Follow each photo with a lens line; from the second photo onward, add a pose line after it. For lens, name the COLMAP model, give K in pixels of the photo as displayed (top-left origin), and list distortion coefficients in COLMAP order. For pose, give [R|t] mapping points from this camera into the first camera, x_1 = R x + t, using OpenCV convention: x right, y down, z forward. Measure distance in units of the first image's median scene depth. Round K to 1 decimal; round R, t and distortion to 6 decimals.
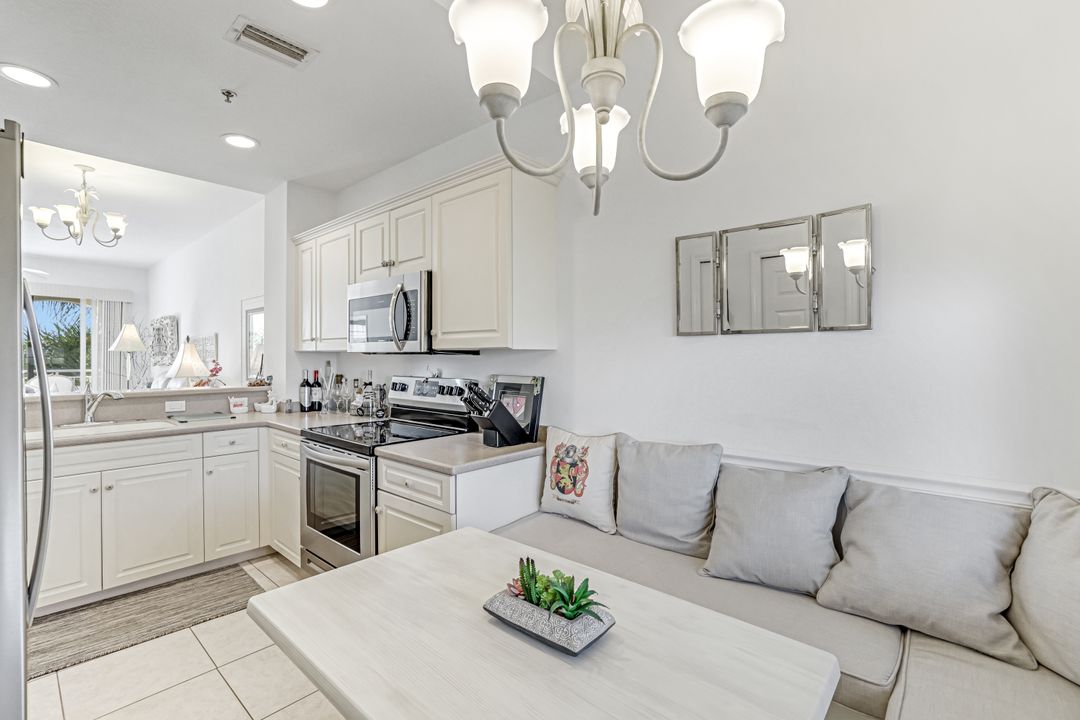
lens RADIAL K [[479.2, 0, 516.5], [0, 479.2, 356.4], [0, 0, 1]] dist [-0.000144, 0.000068]
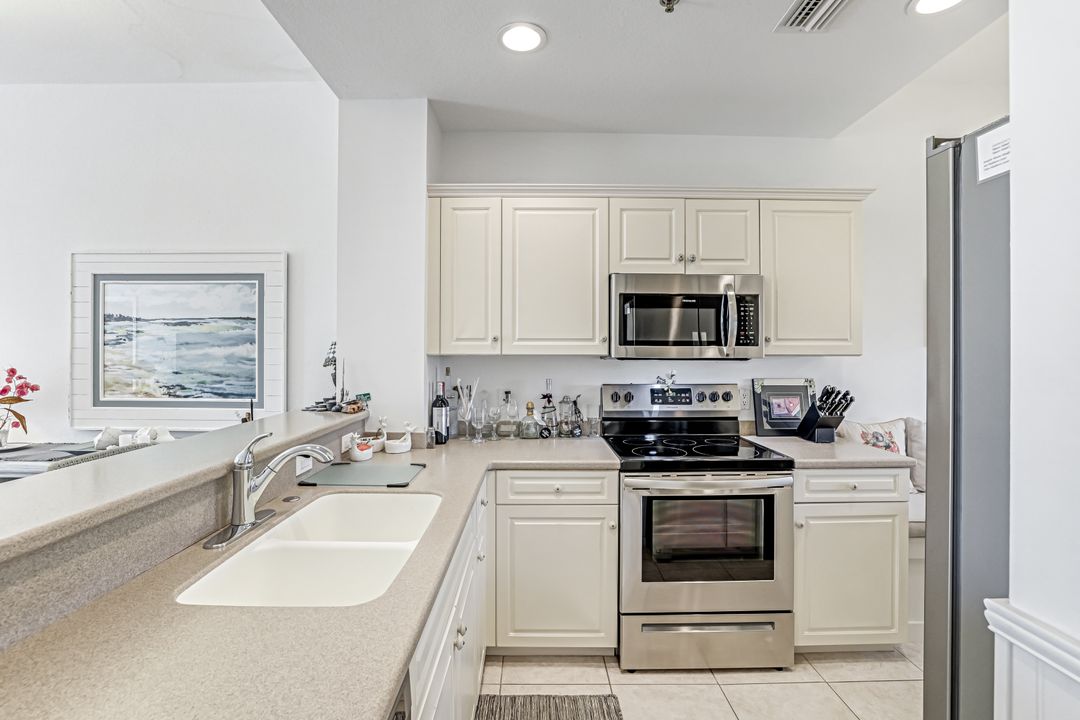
lens RADIAL K [[480.7, 0, 533.2], [0, 480.7, 350.2], [0, 0, 1]] dist [-0.045589, 0.020841]
pose [[0.730521, 0.001320, 0.682889, -0.970523], [-0.000739, 0.999999, -0.001143, -0.019477], [-0.682889, 0.000330, 0.730522, 0.493076]]
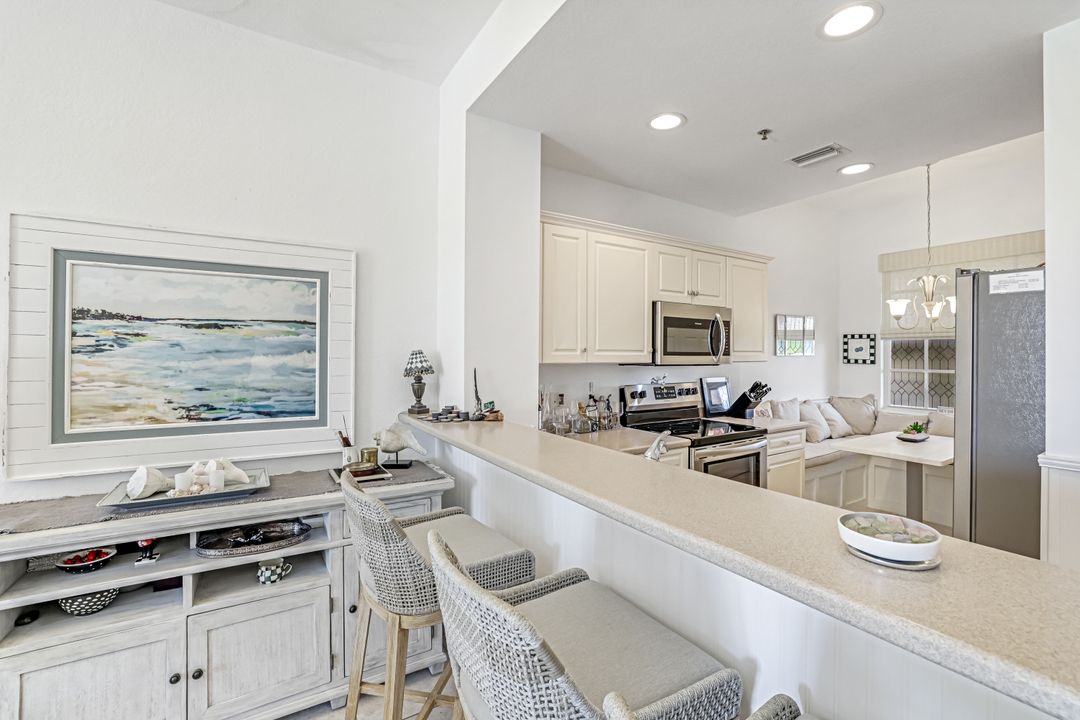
lens RADIAL K [[470.6, 0, 541.1], [0, 470.6, 353.6], [0, 0, 1]] dist [-0.046345, 0.018299]
pose [[0.260423, 0.001734, 0.965493, -1.386146], [-0.003119, 0.999995, -0.000955, -0.030524], [-0.965490, -0.002763, 0.260427, 0.959536]]
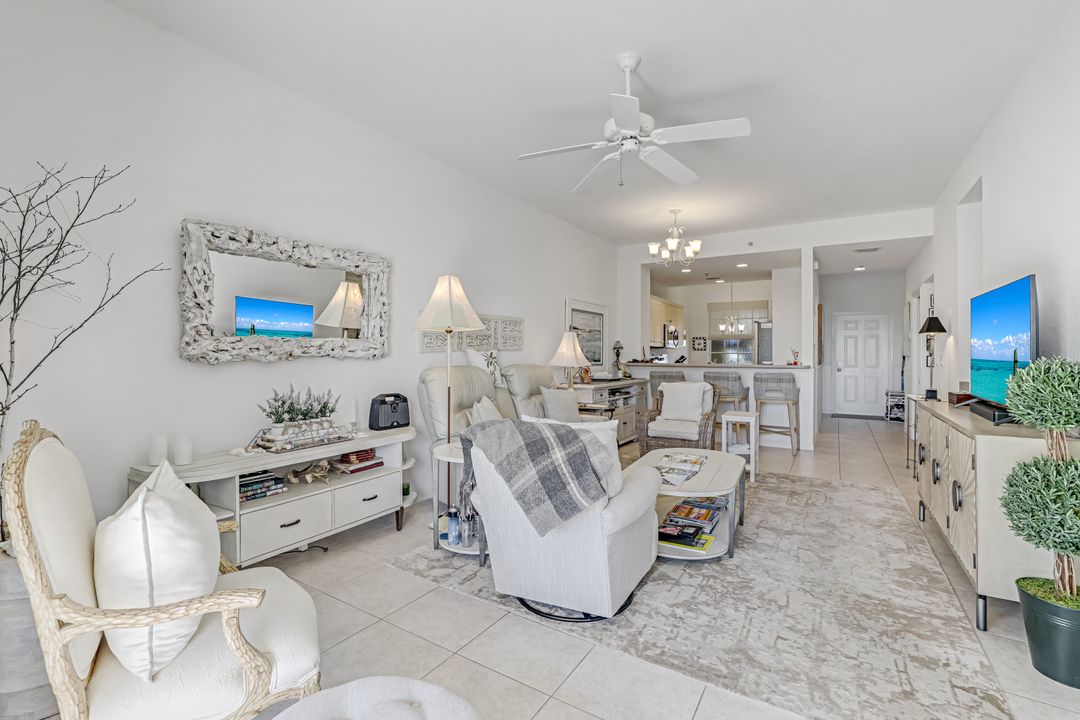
lens RADIAL K [[481.3, 0, 540.7], [0, 481.3, 355.4], [0, 0, 1]] dist [-0.045646, 0.017457]
pose [[-0.191668, -0.002569, 0.981456, -3.023302], [-0.003263, 0.999993, 0.001980, 0.036275], [-0.981454, -0.002823, -0.191675, 2.270532]]
